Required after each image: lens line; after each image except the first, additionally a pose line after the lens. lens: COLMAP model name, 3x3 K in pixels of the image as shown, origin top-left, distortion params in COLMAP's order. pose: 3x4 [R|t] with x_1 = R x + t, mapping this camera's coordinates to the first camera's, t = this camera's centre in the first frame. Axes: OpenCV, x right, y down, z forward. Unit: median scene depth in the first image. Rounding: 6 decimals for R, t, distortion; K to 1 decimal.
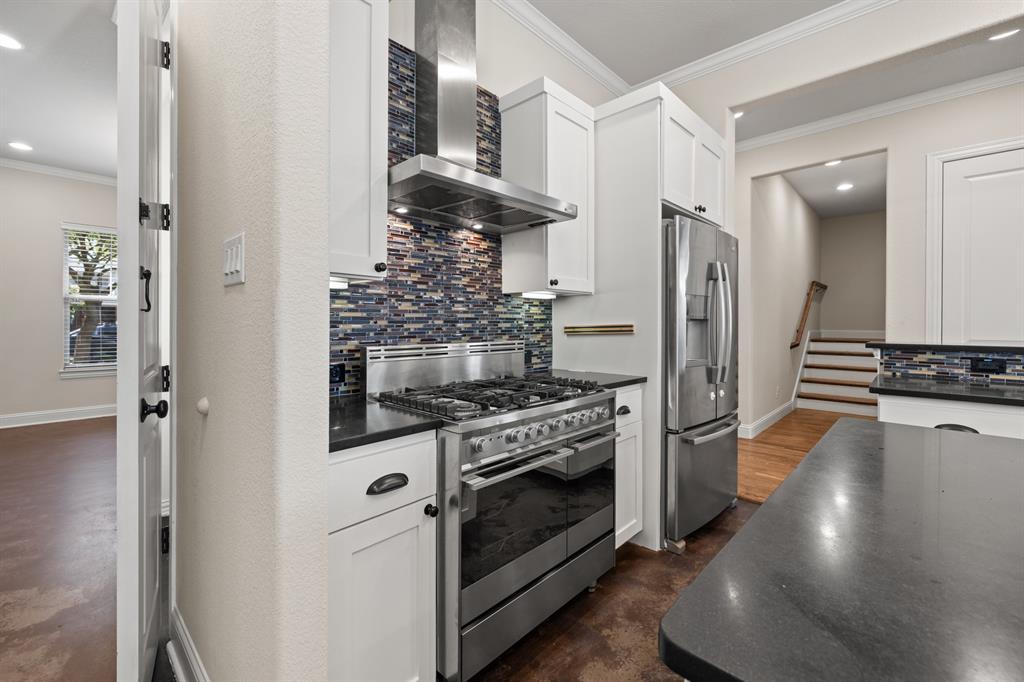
lens RADIAL K [[429.2, 0, 505.4], [0, 429.2, 325.3], [0, 0, 1]] dist [0.001103, -0.000526]
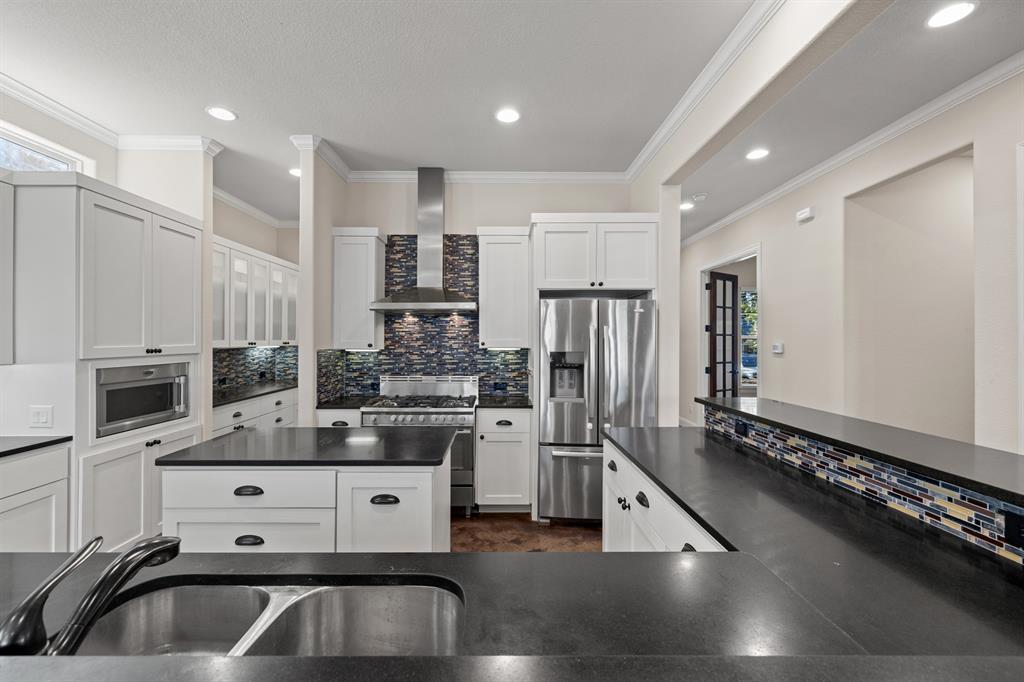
lens RADIAL K [[429.2, 0, 503.4], [0, 429.2, 338.6], [0, 0, 1]] dist [0.001103, -0.000526]
pose [[0.701651, -0.000215, -0.712521, 1.428595], [-0.005829, 0.999965, -0.006041, -0.113306], [0.712497, 0.008392, 0.701625, -0.154632]]
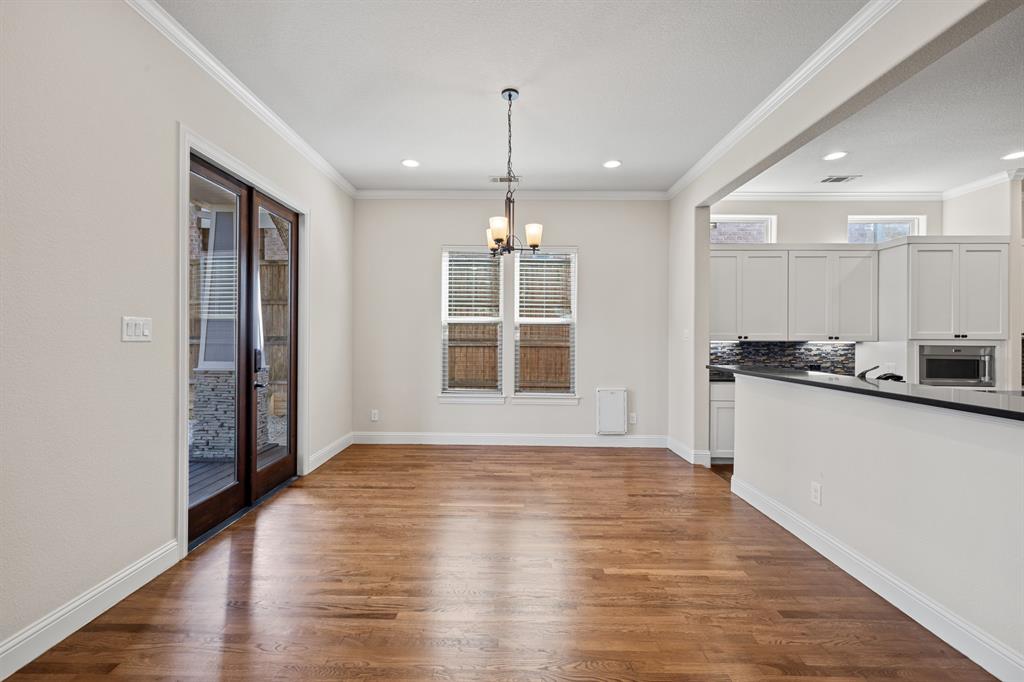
lens RADIAL K [[429.2, 0, 503.3], [0, 429.2, 335.5], [0, 0, 1]] dist [0.001103, -0.000526]
pose [[-0.731018, -0.008928, -0.682300, 2.625443], [-0.013106, 0.999914, 0.000958, -0.053119], [0.682232, 0.009642, -0.731072, 0.018800]]
